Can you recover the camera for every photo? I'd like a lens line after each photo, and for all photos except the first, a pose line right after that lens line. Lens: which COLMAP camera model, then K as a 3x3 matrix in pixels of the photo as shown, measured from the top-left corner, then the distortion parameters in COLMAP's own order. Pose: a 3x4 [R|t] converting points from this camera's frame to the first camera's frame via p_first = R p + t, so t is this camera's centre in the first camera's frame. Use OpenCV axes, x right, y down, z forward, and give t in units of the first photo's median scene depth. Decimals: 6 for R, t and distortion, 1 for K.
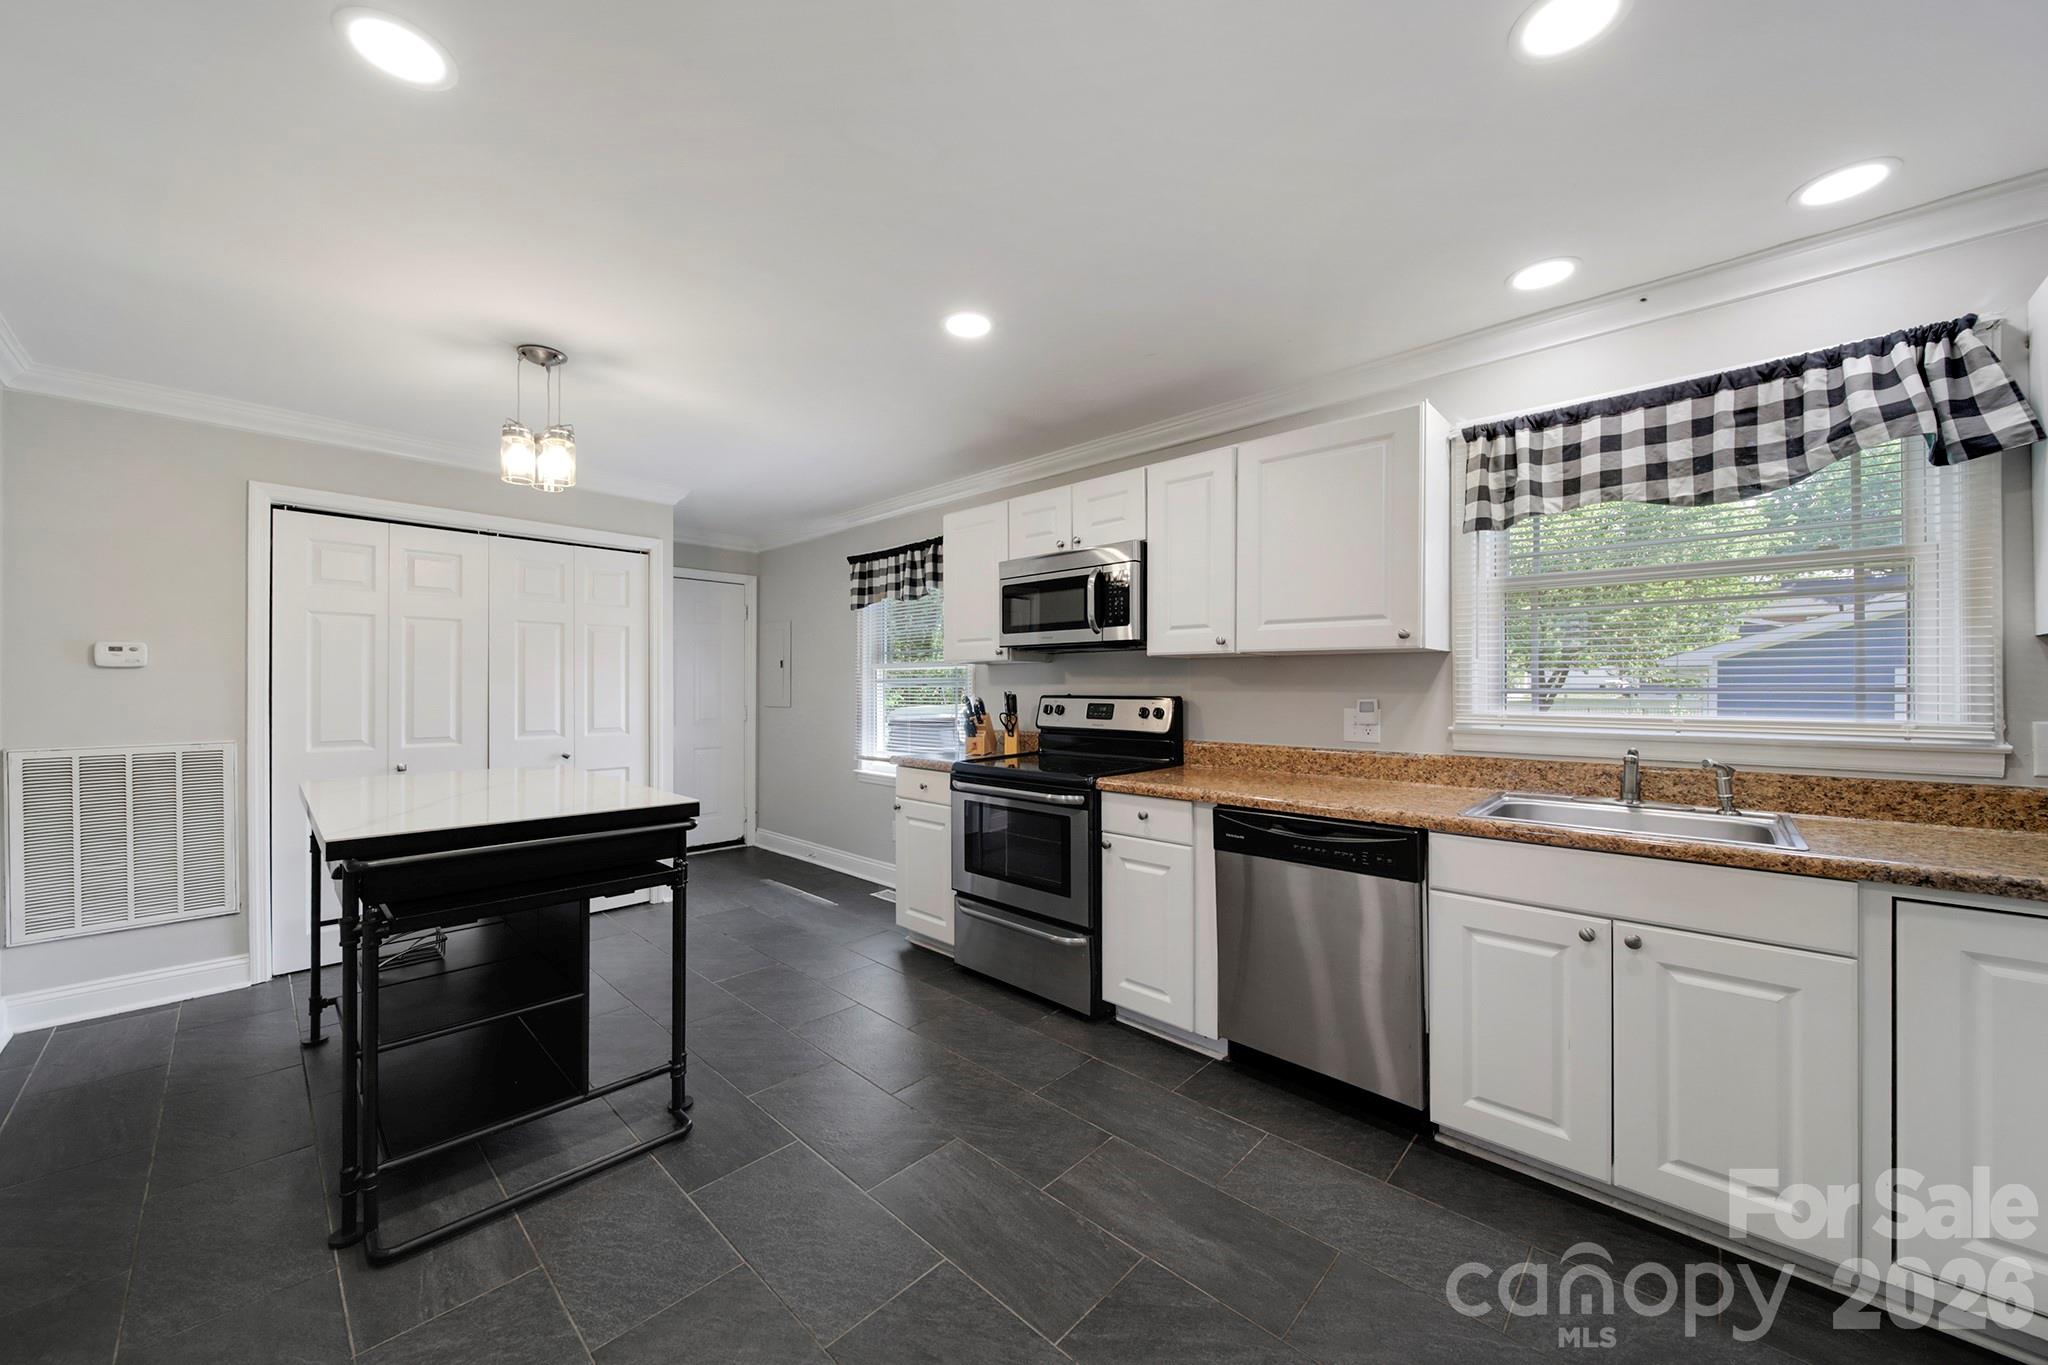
lens RADIAL K [[737.6, 0, 990.6], [0, 737.6, 687.3], [0, 0, 1]] dist [-0.002748, -0.000731]
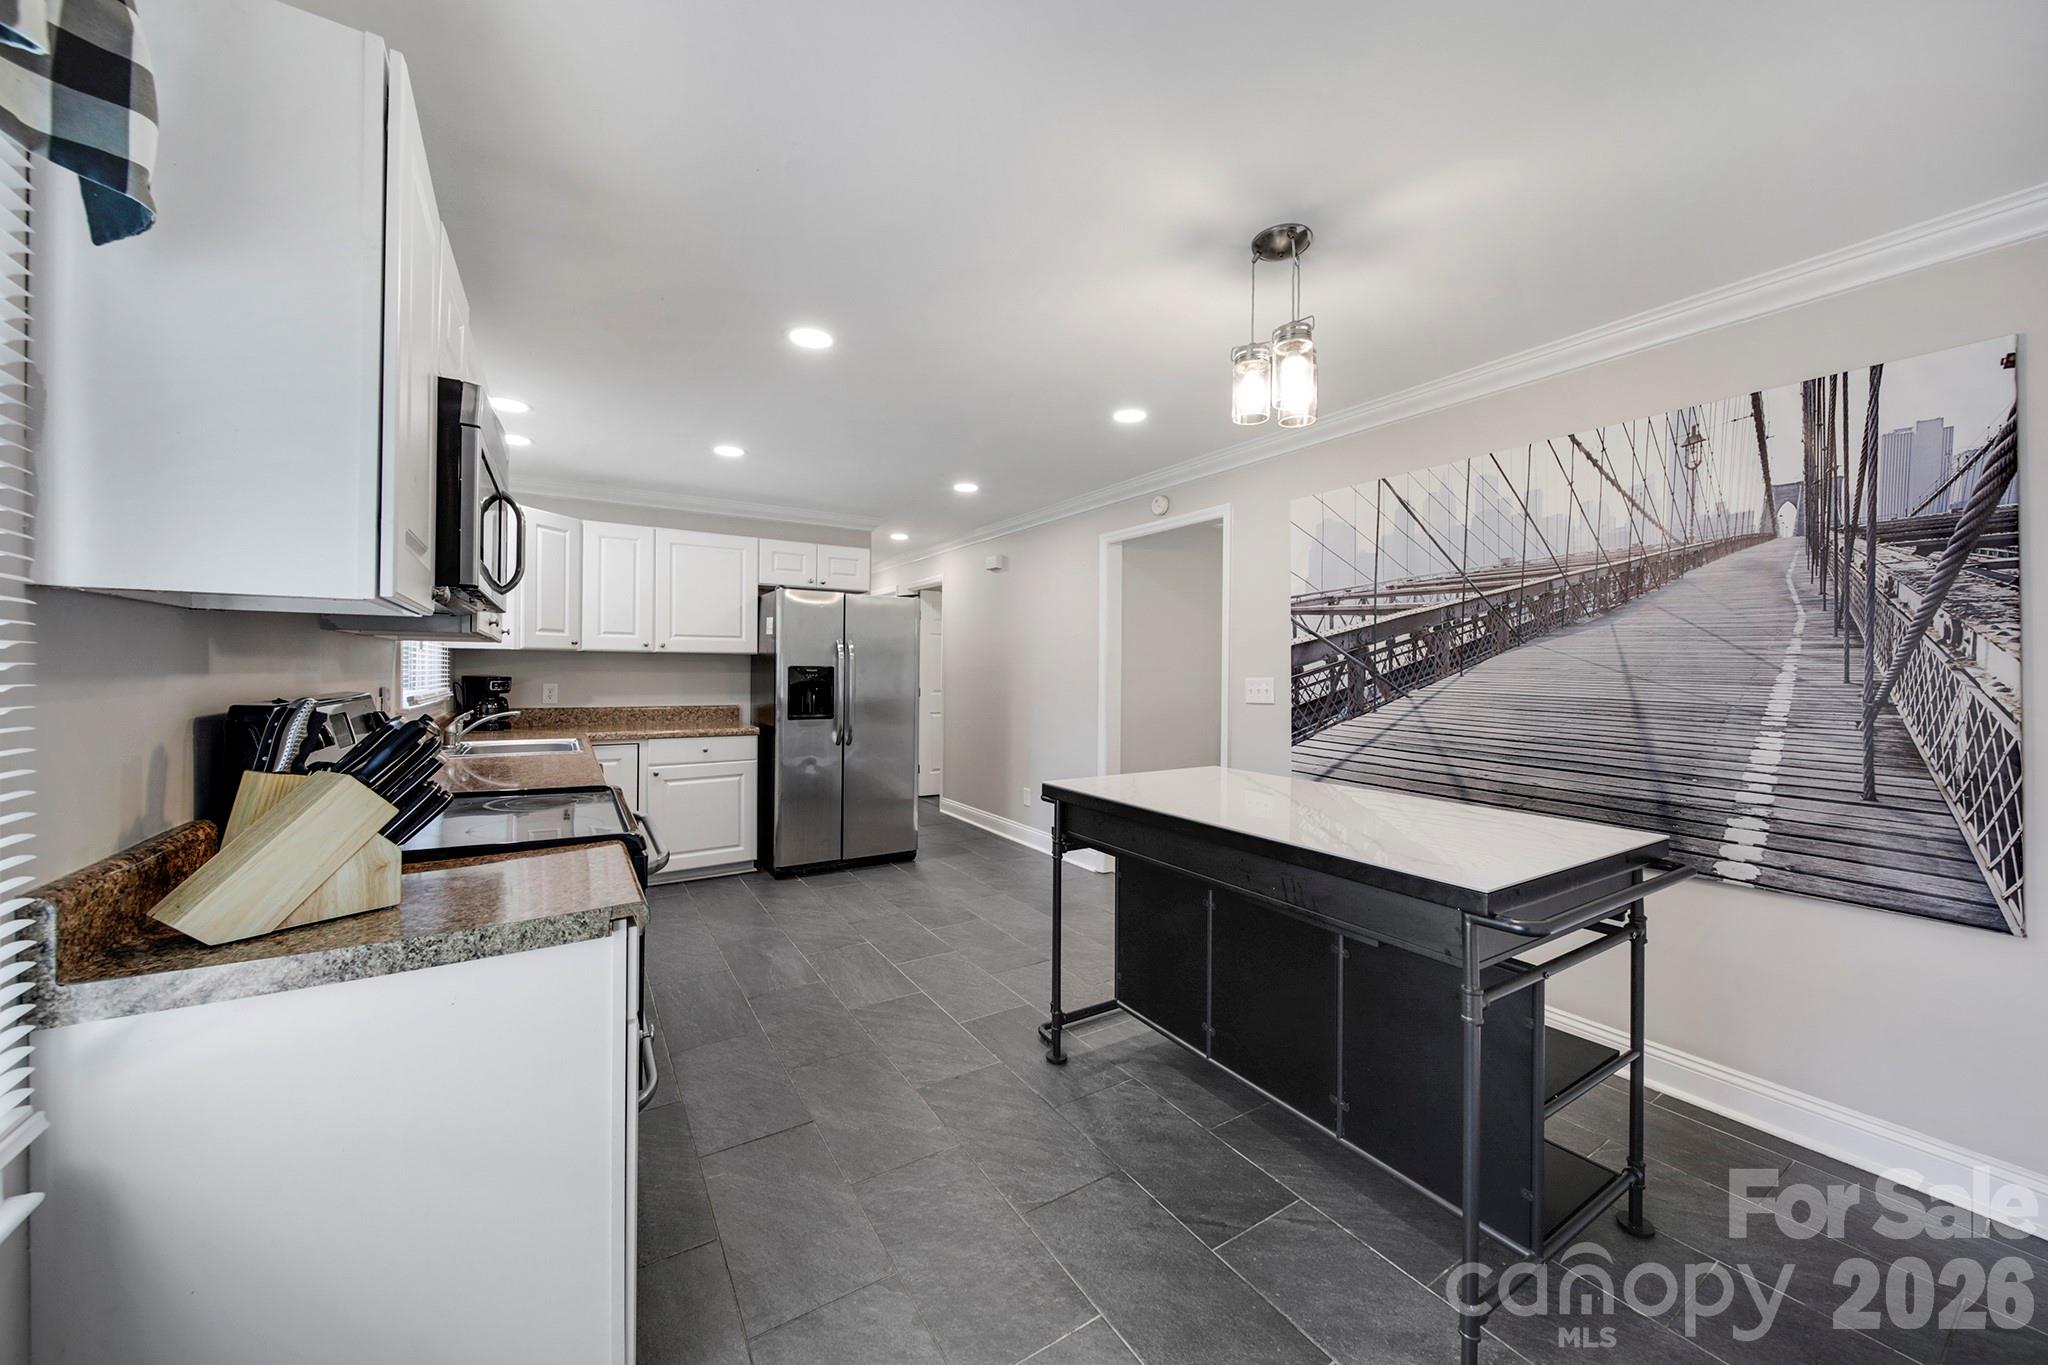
lens RADIAL K [[737.6, 0, 1037.2], [0, 737.6, 667.9], [0, 0, 1]] dist [-0.002748, -0.000731]
pose [[-0.976214, -0.008578, 0.216638, -0.497534], [-0.007822, 0.999960, 0.004346, -0.019793], [-0.216667, 0.002548, -0.976242, 1.661179]]
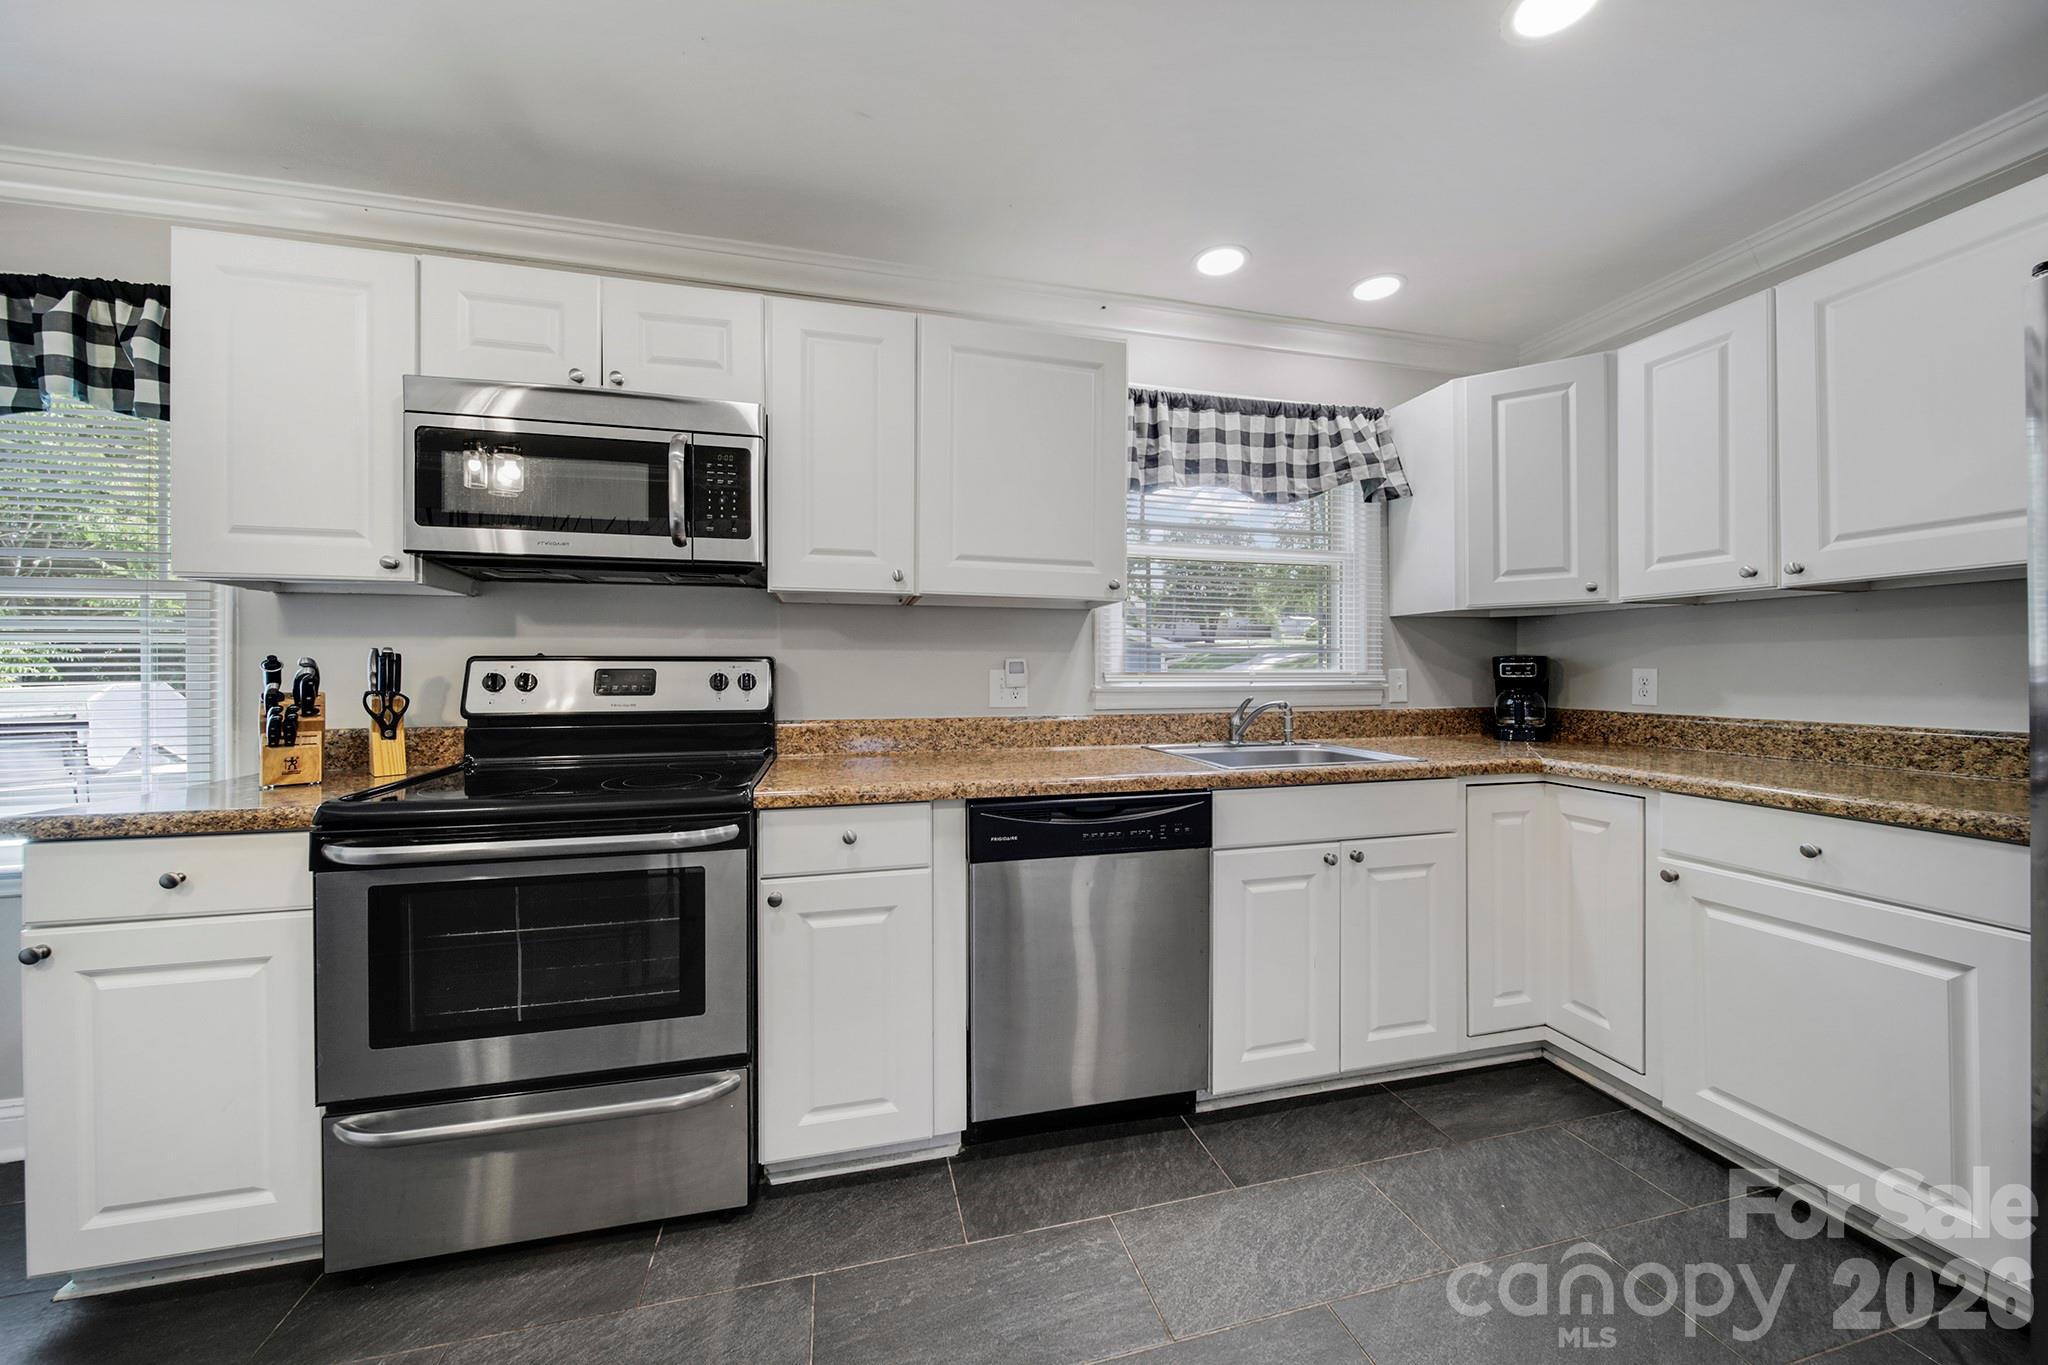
lens RADIAL K [[737.6, 0, 1024.2], [0, 737.6, 672.5], [0, 0, 1]] dist [-0.002748, -0.000731]
pose [[0.512281, -0.000715, 0.858818, -0.246191], [0.002920, 0.999995, -0.000909, 0.032758], [-0.858813, 0.002974, 0.512280, 0.521143]]
